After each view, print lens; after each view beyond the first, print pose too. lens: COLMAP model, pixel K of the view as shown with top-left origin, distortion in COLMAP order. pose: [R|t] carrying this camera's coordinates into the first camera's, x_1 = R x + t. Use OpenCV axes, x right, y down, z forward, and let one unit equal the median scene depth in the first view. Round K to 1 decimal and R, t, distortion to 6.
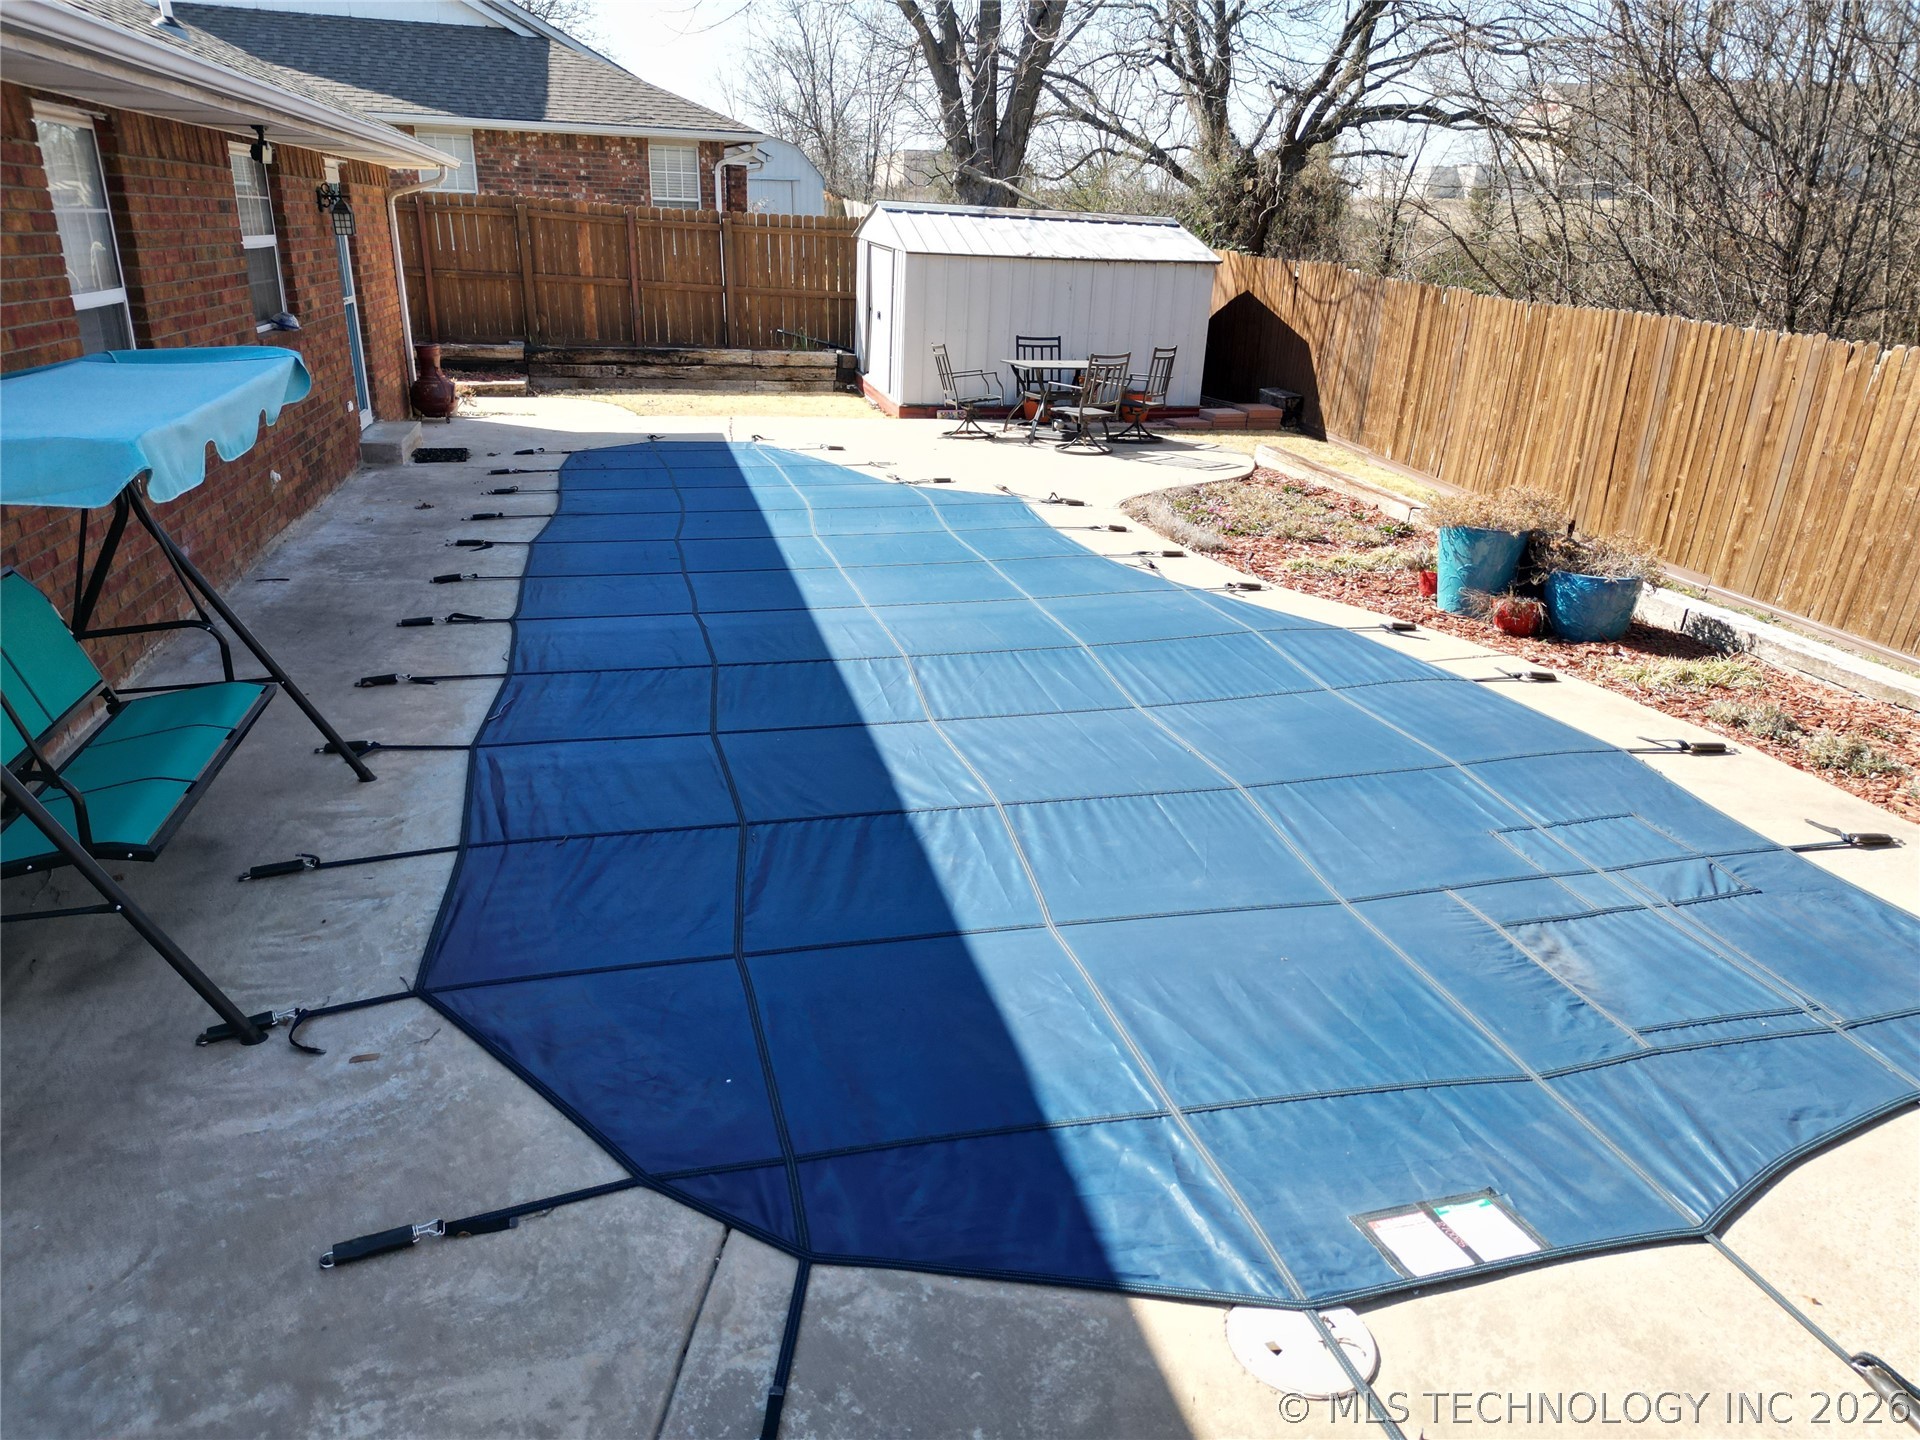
lens RADIAL K [[1346.5, 0, 960.0], [0, 1346.5, 720.0], [0, 0, 1]] dist [0.066517, -0.066958]
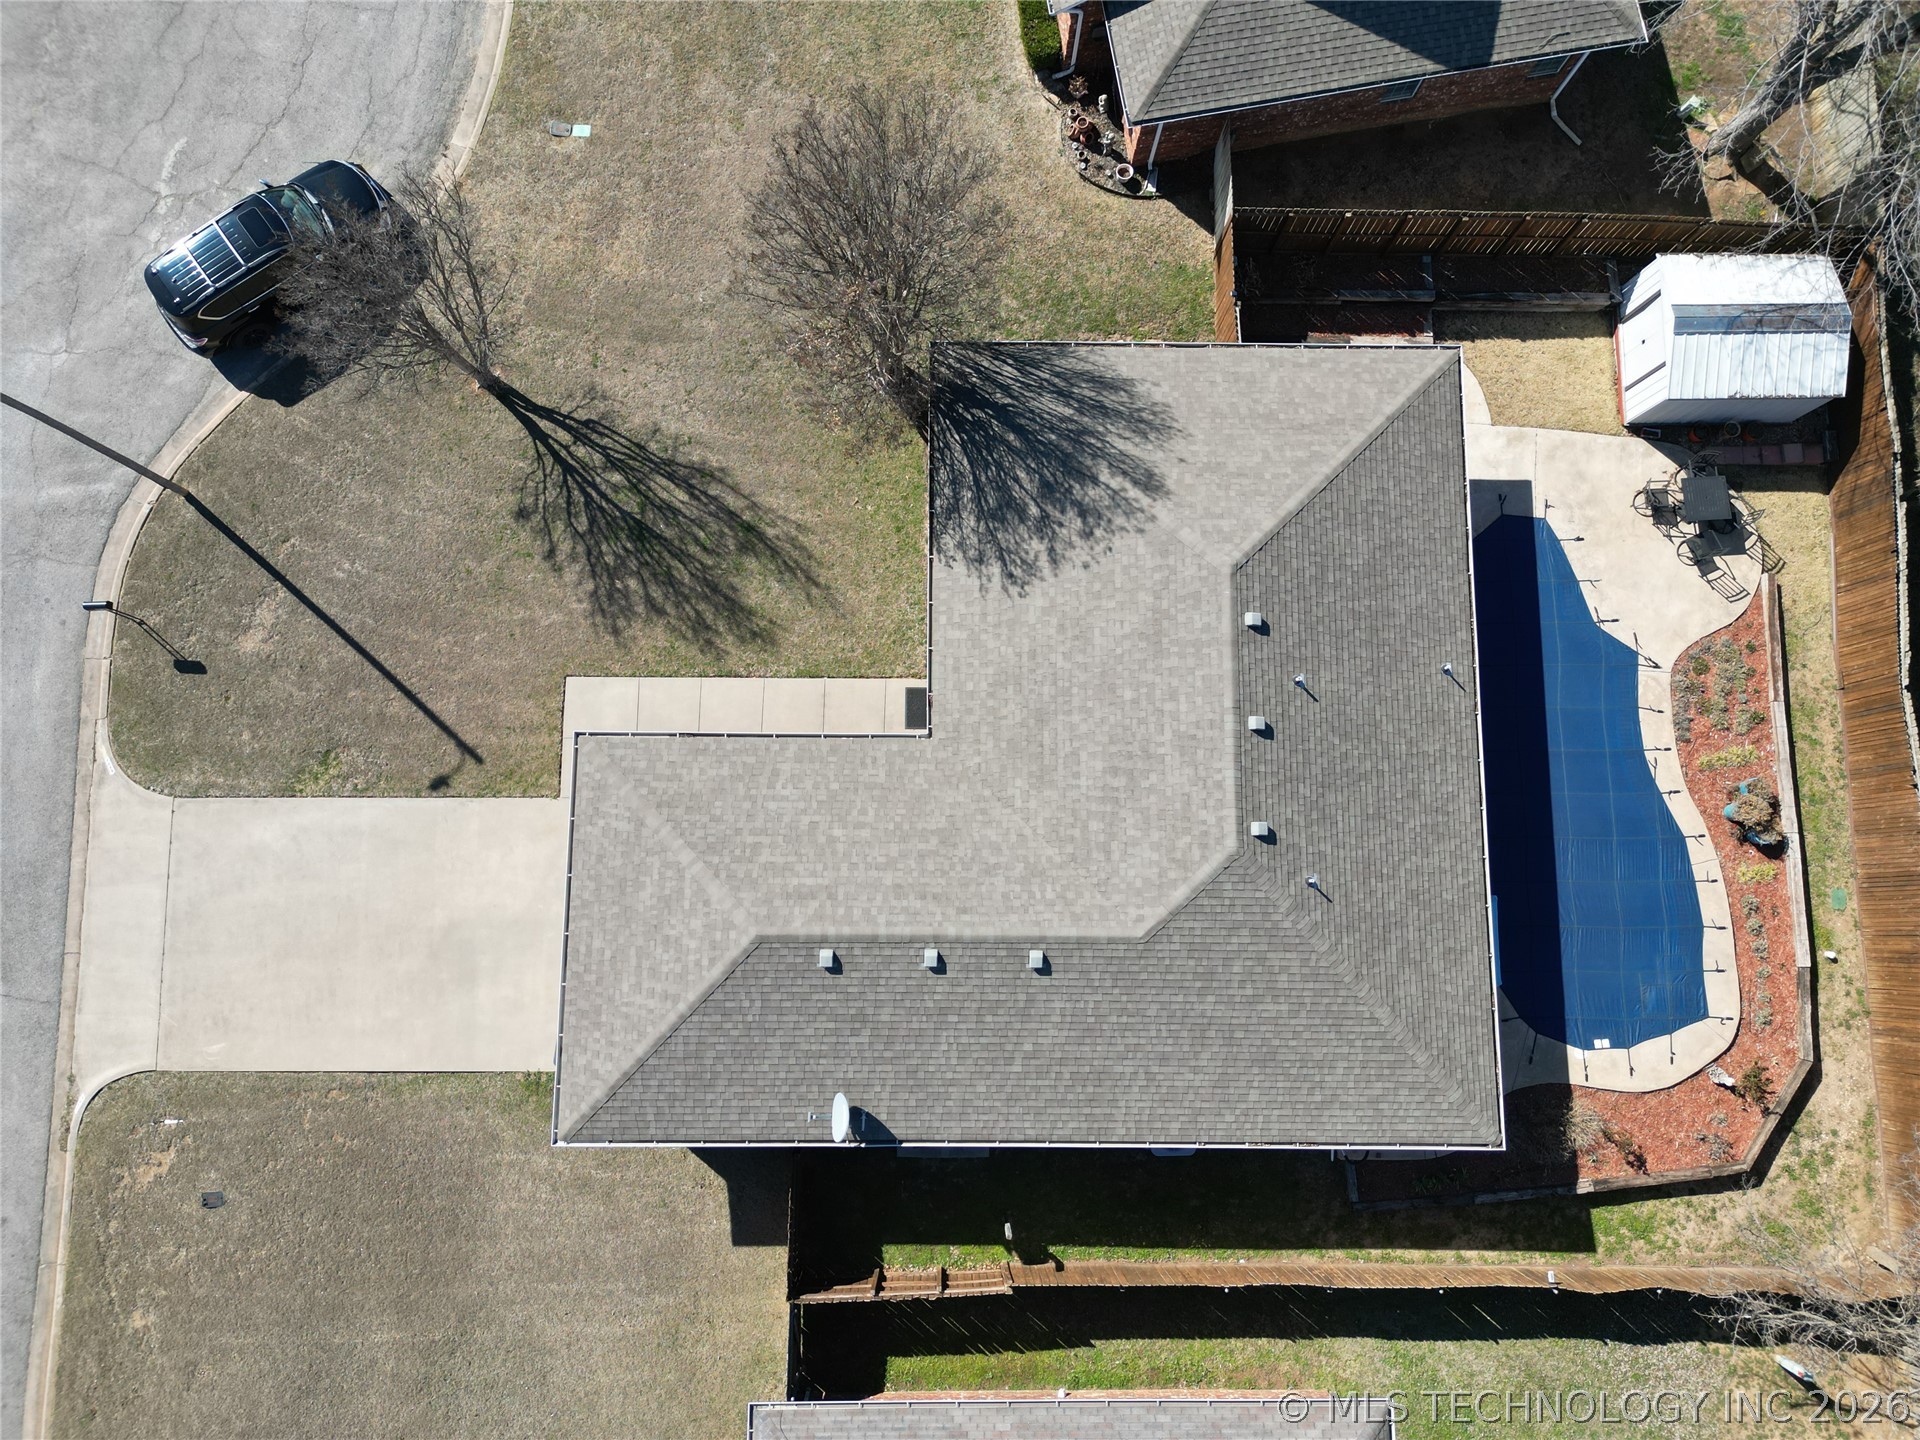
lens RADIAL K [[1346.5, 0, 960.0], [0, 1346.5, 720.0], [0, 0, 1]] dist [0.066517, -0.066958]
pose [[0.972791, 0.228916, -0.035699, -1.185168], [-0.078241, 0.469627, 0.879391, -2.468131], [0.218072, -0.852671, 0.474759, -0.738537]]
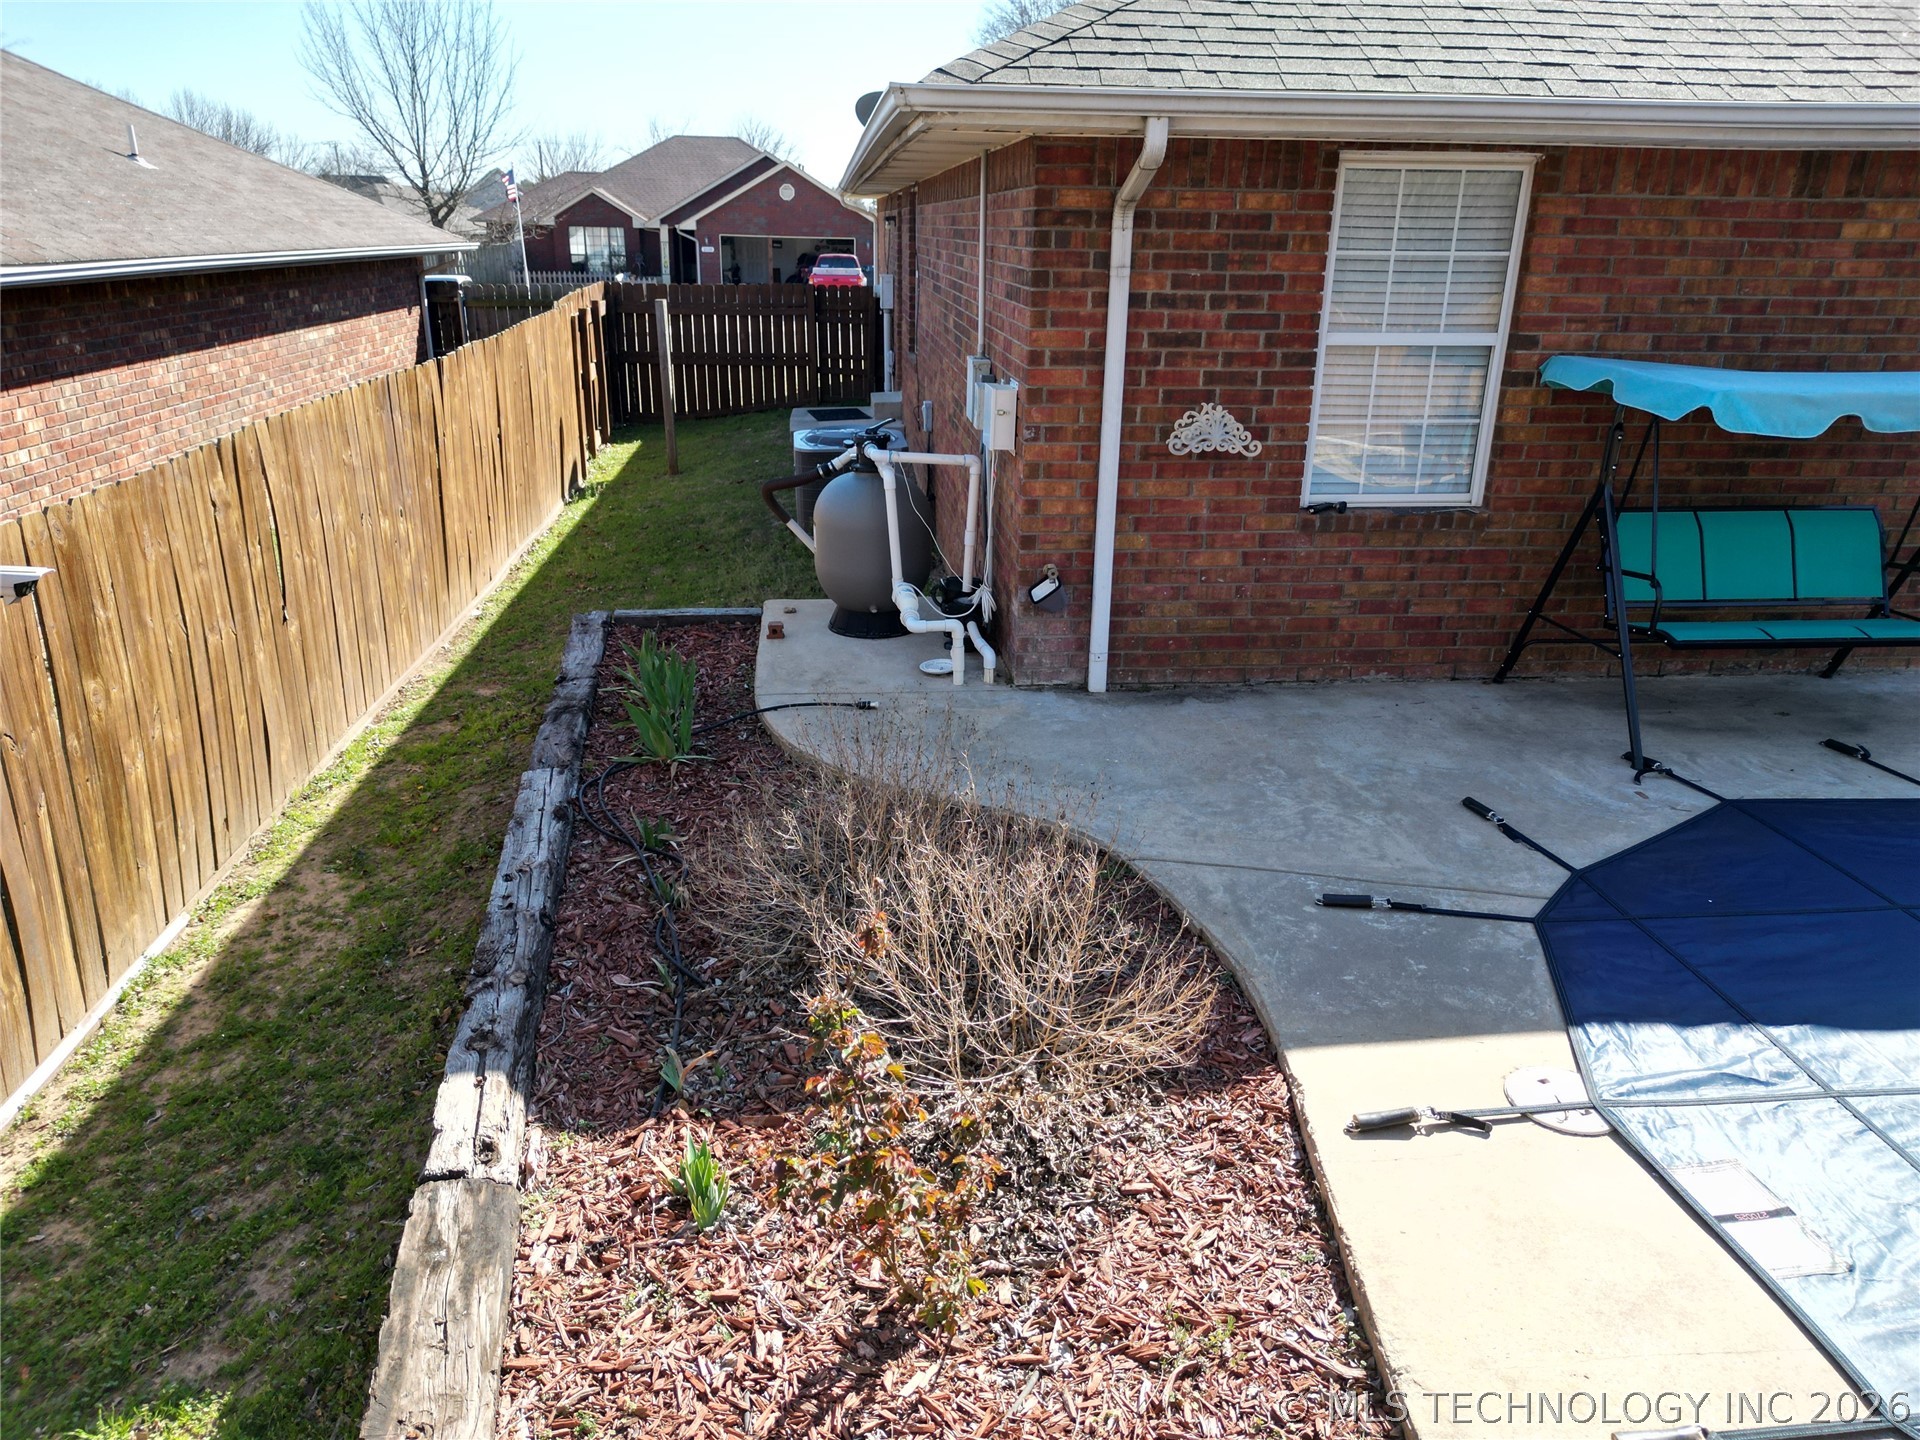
lens RADIAL K [[1360.5, 0, 960.0], [0, 1360.5, 720.0], [0, 0, 1]] dist [0.019793, -0.000789]
pose [[-0.130134, 0.319198, -0.938711, 0.359113], [-0.357505, 0.867969, 0.344704, -0.028251], [0.924800, 0.380452, 0.001162, 0.078238]]
